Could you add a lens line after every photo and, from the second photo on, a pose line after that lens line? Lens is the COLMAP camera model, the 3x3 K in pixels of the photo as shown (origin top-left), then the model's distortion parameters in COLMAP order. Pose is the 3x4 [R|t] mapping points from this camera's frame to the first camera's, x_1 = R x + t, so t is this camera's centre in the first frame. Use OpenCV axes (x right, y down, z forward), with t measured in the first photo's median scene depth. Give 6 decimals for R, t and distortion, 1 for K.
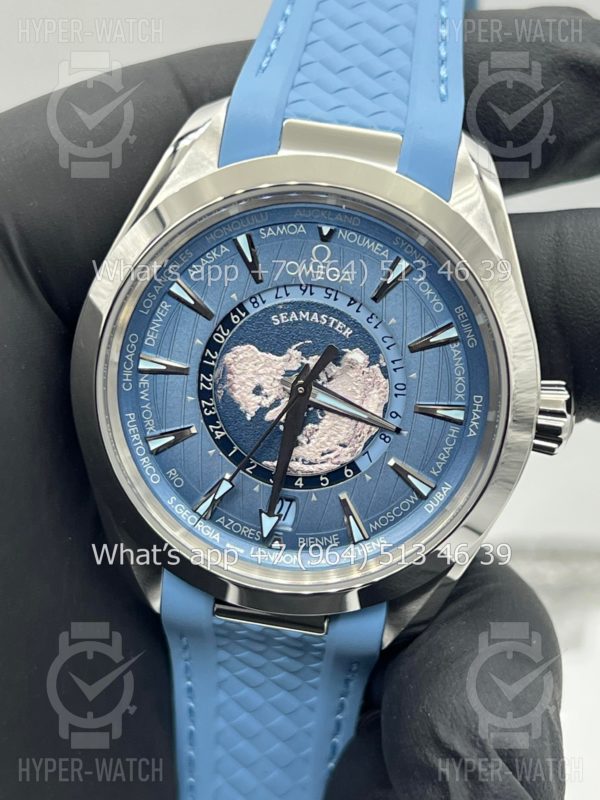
lens RADIAL K [[1848.0, 0, 300.0], [0, 1848.0, 400.0], [0, 0, 1]] dist [0.234474, -0.150870]
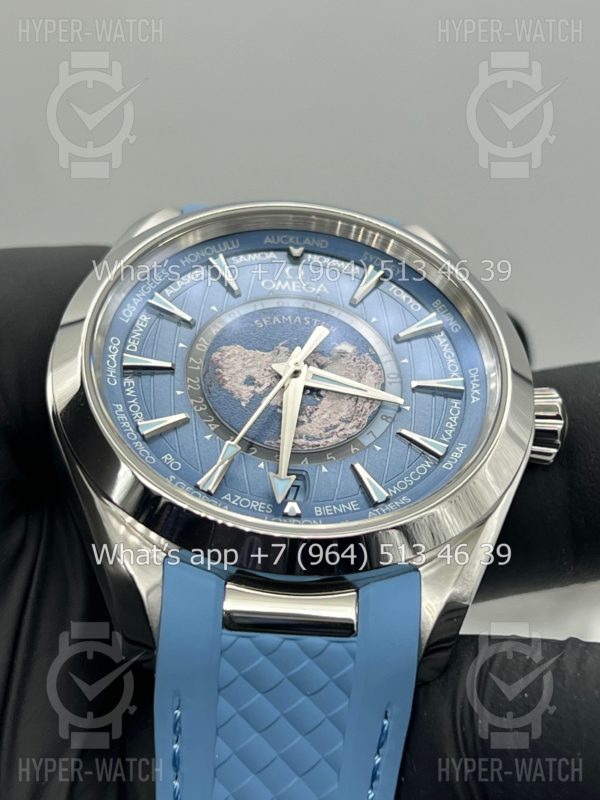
lens RADIAL K [[1917.1, 0, 301.1], [0, 1917.1, 413.9], [0, 0, 1]] dist [0.280334, -0.151783]
pose [[0.975915, -0.011131, 0.217867, -0.213155], [0.164358, 0.694209, -0.700757, 0.706559], [-0.143445, 0.719687, 0.679319, 0.334490]]
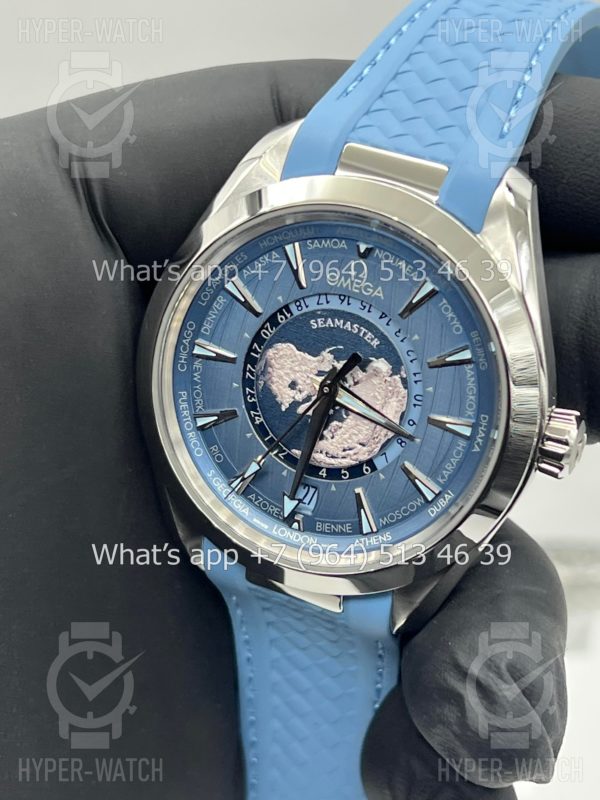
lens RADIAL K [[1848.0, 0, 300.0], [0, 1848.0, 400.0], [0, 0, 1]] dist [0.234474, -0.150870]
pose [[0.962467, 0.124179, -0.241324, 0.249262], [-0.117264, 0.992175, 0.042866, -0.044316], [0.244759, -0.012959, 0.969497, -0.071289]]
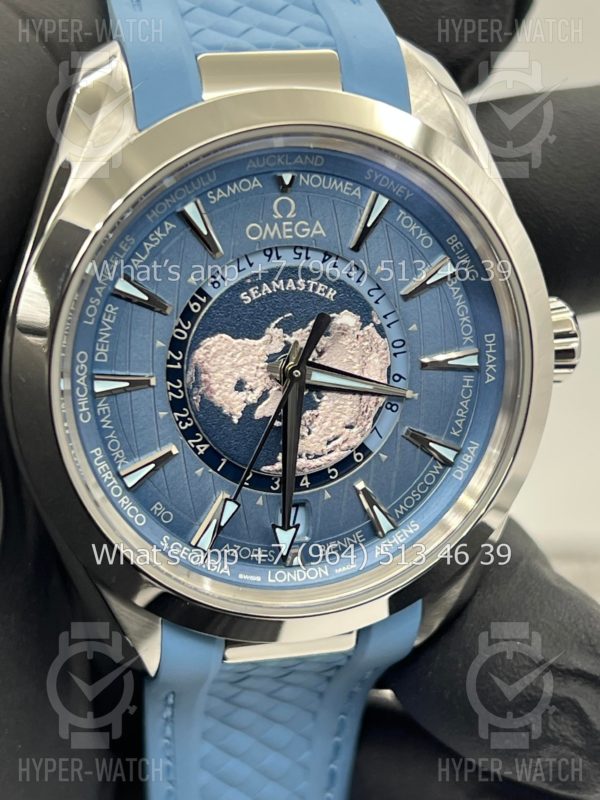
lens RADIAL K [[1848.0, 0, 300.0], [0, 1848.0, 400.0], [0, 0, 1]] dist [0.234474, -0.150870]
pose [[0.932931, -0.226760, 0.279678, -0.230591], [0.215721, 0.973938, 0.070072, -0.051155], [-0.288278, -0.005040, 0.957533, 0.200963]]
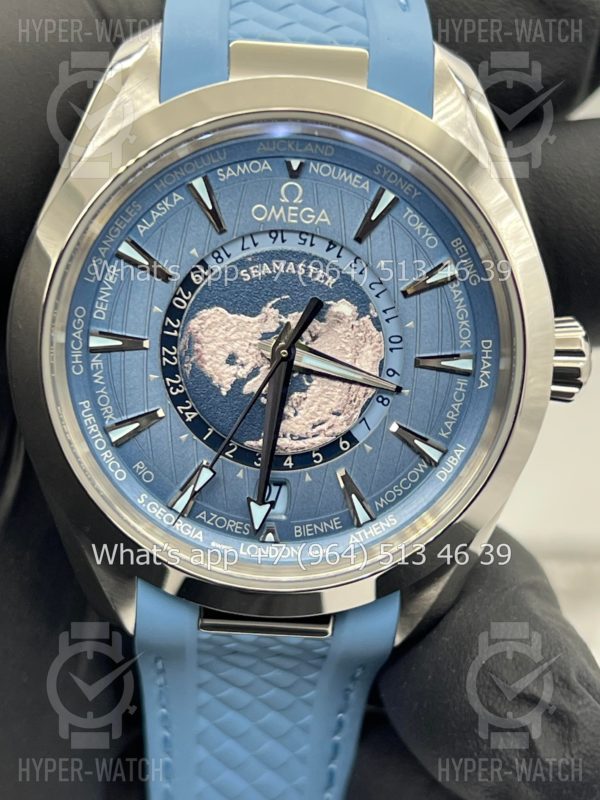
lens RADIAL K [[1848.0, 0, 300.0], [0, 1848.0, 400.0], [0, 0, 1]] dist [0.234474, -0.150870]
pose [[0.989689, -0.098714, 0.103789, -0.082227], [0.100242, 0.994917, -0.009602, 0.024853], [-0.102313, 0.019907, 0.994553, 0.146114]]
